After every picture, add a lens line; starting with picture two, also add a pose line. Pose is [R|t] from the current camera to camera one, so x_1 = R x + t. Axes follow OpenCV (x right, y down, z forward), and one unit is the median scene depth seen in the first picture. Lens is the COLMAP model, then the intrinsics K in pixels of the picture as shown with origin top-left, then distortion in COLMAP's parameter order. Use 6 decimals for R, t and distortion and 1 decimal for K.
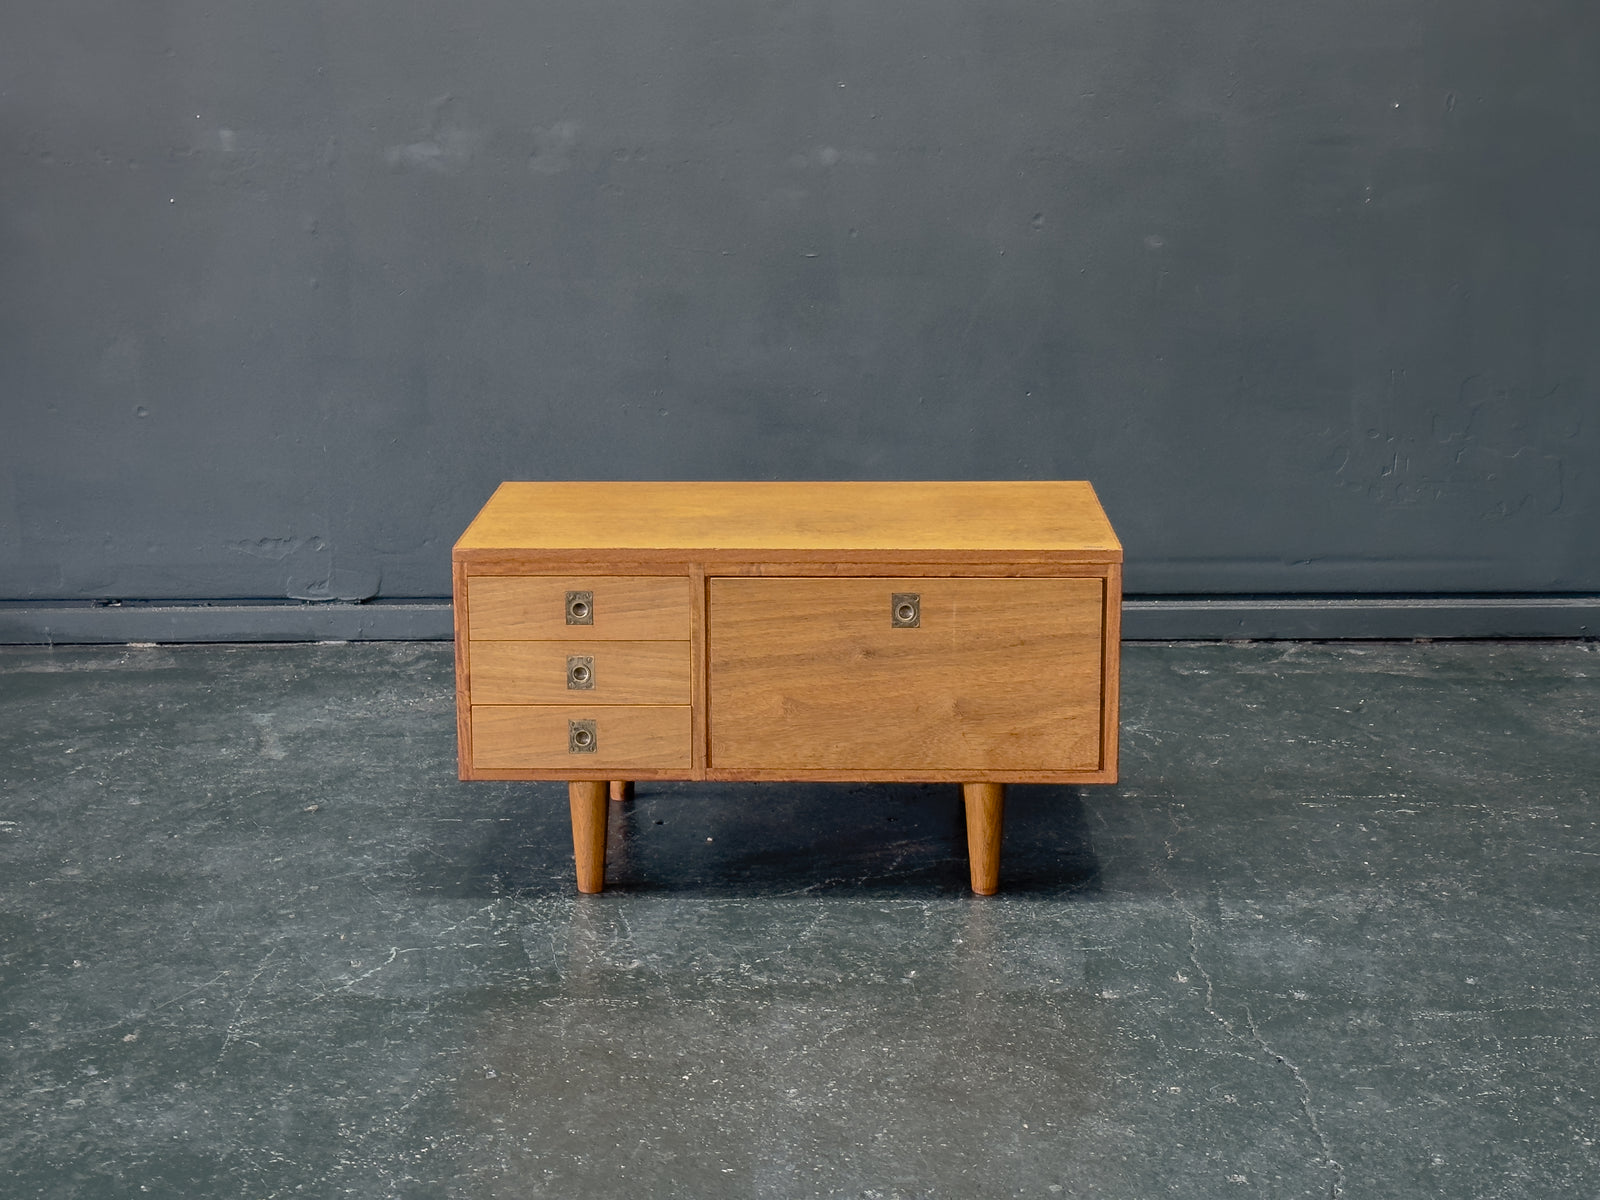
lens RADIAL K [[2413.8, 0, 807.3], [0, 2413.8, 552.1], [0, 0, 1]] dist [0.131814, 0.000000]
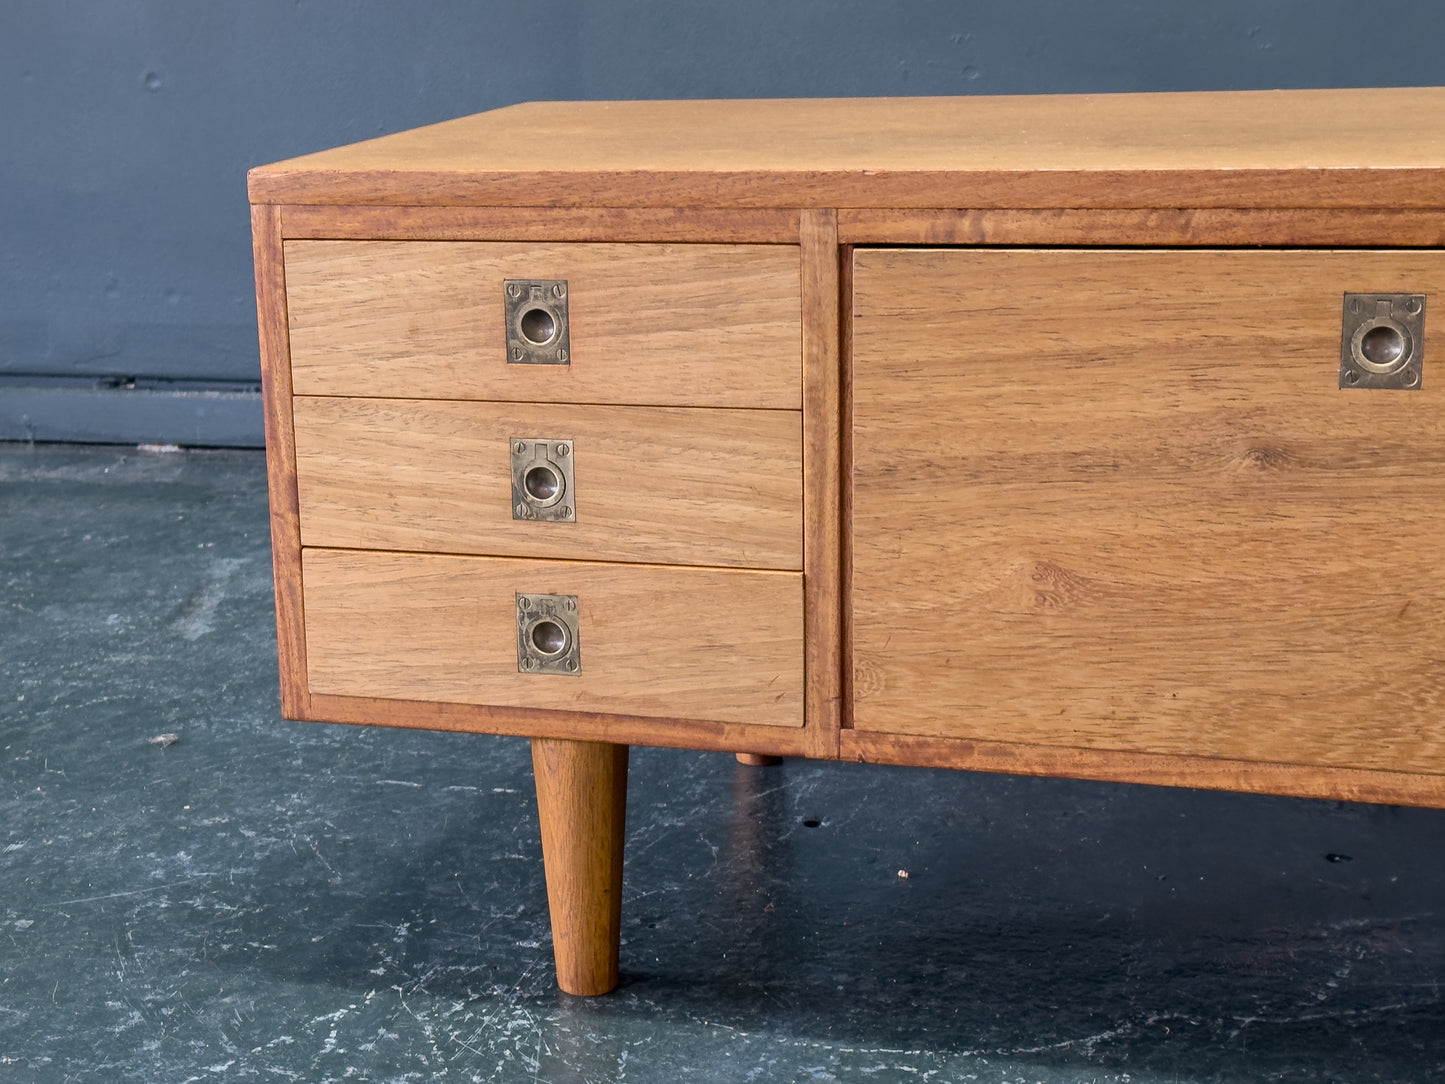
lens RADIAL K [[2468.0, 0, 579.0], [0, 2468.0, 537.1], [0, 0, 1]] dist [0.128273, 0.000000]
pose [[0.959029, 0.043098, -0.280011, 0.031277], [-0.031079, 0.998401, 0.047223, 0.039370], [0.281598, -0.036586, 0.958835, 0.595173]]
